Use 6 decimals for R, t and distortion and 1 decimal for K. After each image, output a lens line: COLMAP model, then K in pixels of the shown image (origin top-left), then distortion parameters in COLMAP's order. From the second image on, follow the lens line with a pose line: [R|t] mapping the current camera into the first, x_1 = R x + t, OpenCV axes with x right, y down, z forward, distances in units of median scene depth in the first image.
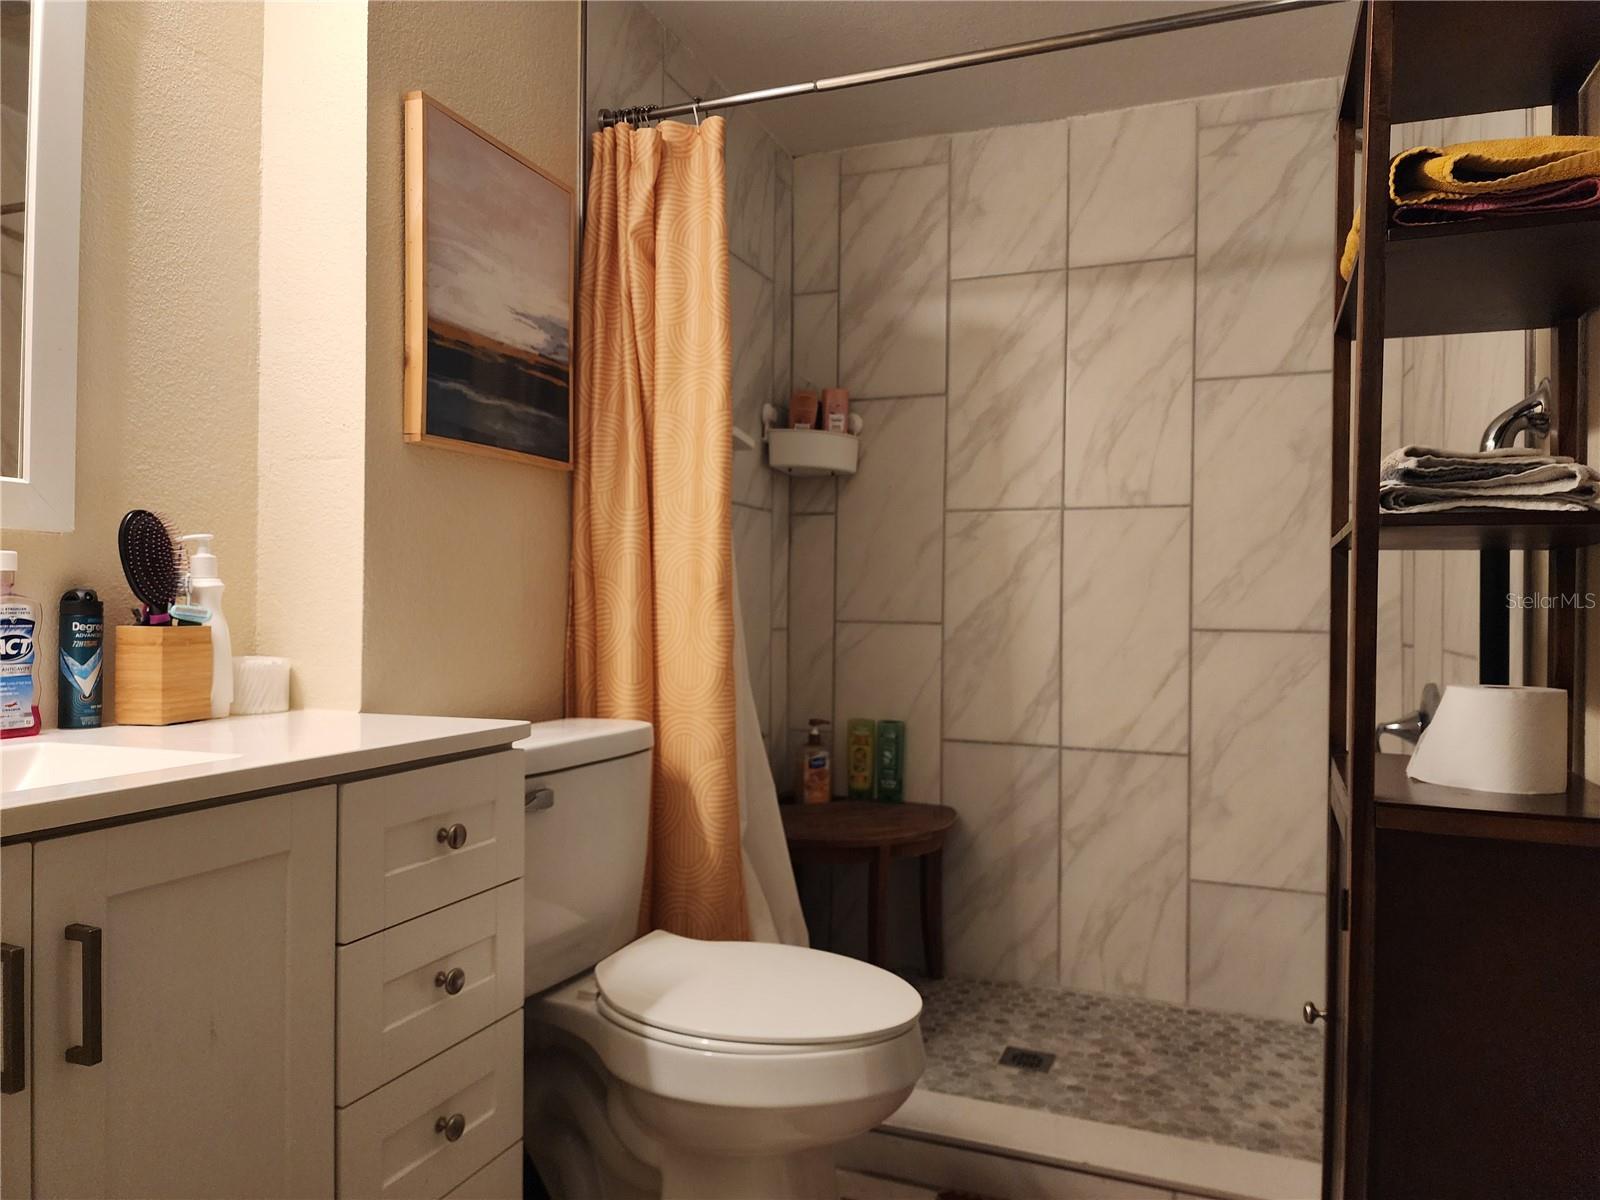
lens RADIAL K [[1073.3, 0, 801.2], [0, 1073.3, 601.7], [0, 0, 1]] dist [0.050912, -0.046764]
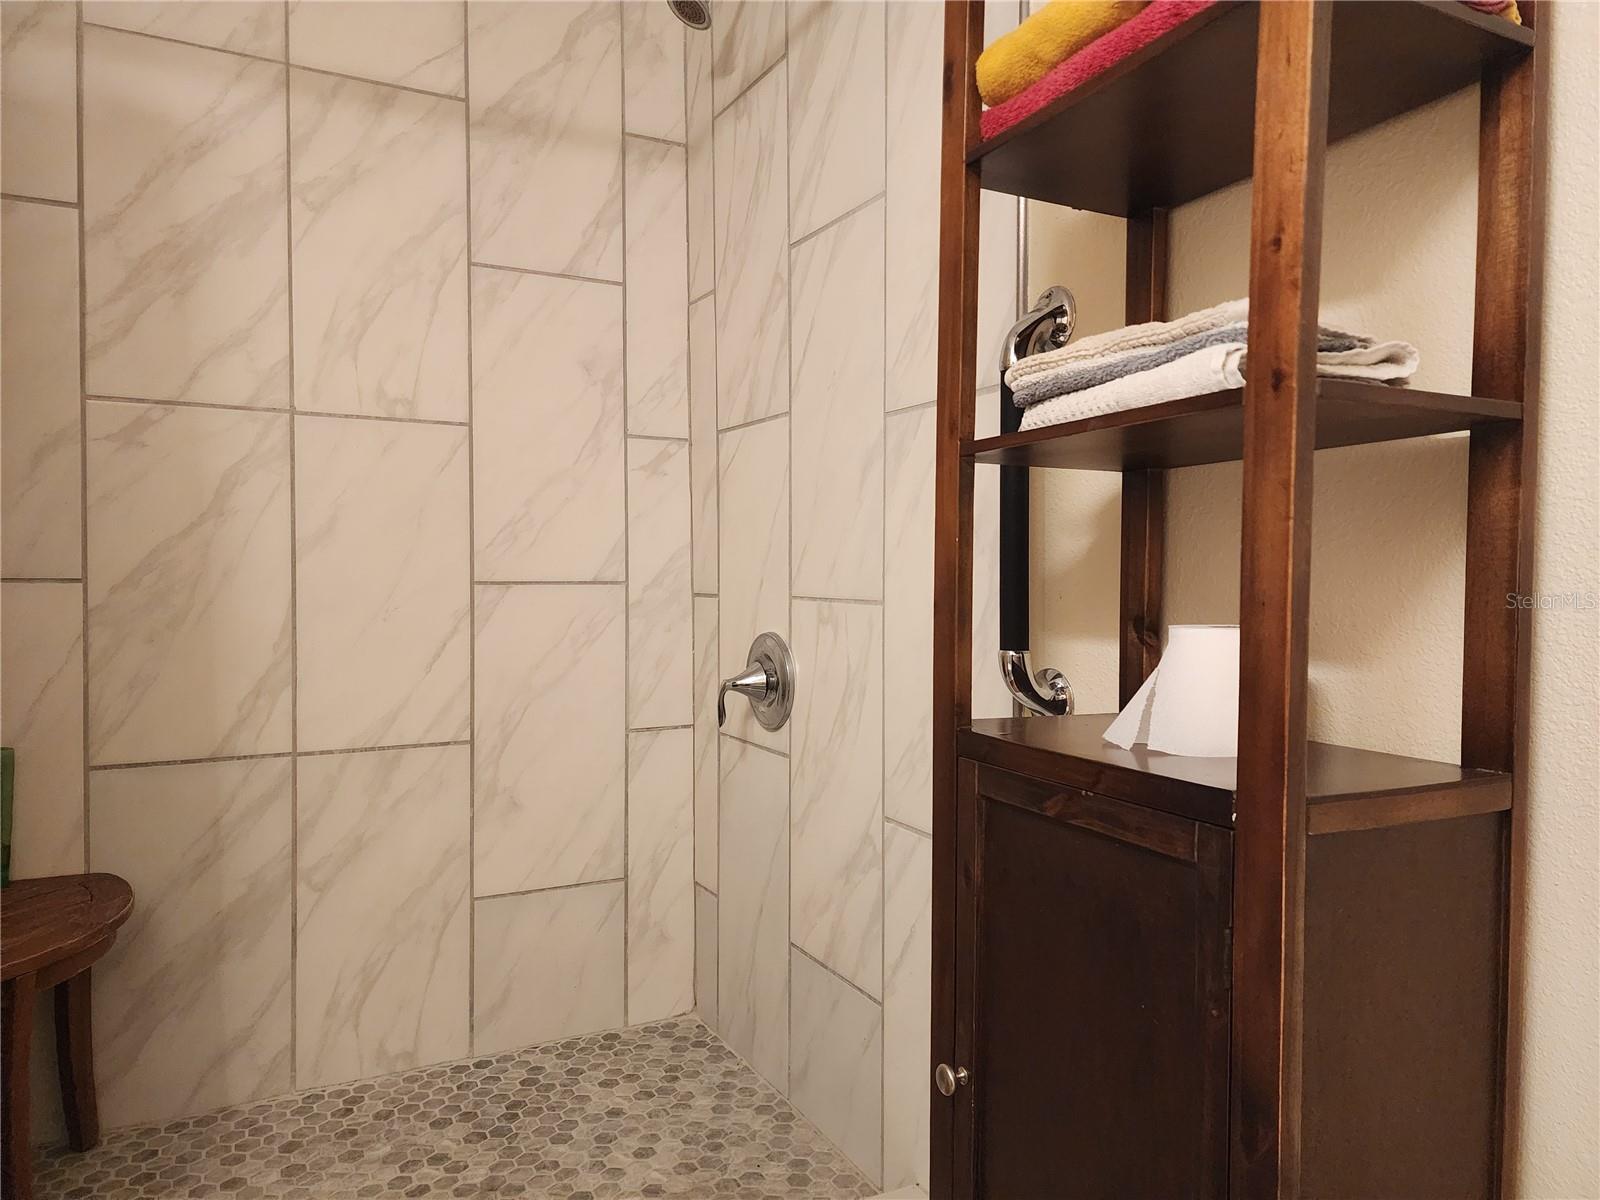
lens RADIAL K [[1073.3, 0, 803.7], [0, 1073.3, 598.4], [0, 0, 1]] dist [0.050912, -0.046764]
pose [[0.658371, -0.024437, 0.752297, -0.069865], [0.002842, 0.999546, 0.029980, 0.014066], [-0.752688, -0.017600, 0.658142, 0.294495]]
